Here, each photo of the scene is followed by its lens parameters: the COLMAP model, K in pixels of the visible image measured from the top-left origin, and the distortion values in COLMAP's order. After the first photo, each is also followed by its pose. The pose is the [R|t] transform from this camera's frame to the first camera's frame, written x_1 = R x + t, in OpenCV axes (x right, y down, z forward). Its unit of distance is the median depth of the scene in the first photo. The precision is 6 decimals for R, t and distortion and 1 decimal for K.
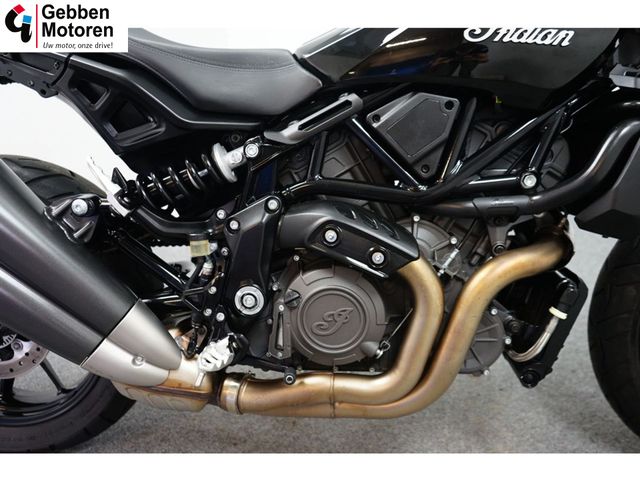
lens RADIAL K [[518.4, 0, 320.0], [0, 518.4, 240.0], [0, 0, 1]] dist [-0.003486, 0.004158]
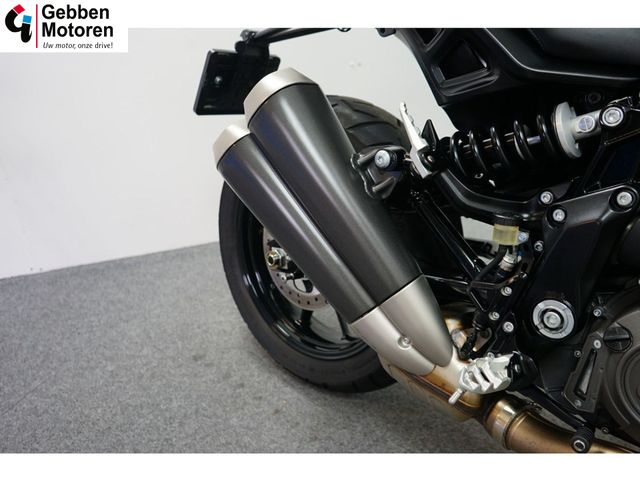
lens RADIAL K [[518.4, 0, 320.0], [0, 518.4, 240.0], [0, 0, 1]] dist [-0.003486, 0.004158]
pose [[0.772317, 0.244301, -0.586382, 0.013314], [-0.203320, 0.969598, 0.136167, -0.026249], [0.601820, 0.014059, 0.798508, 0.205253]]
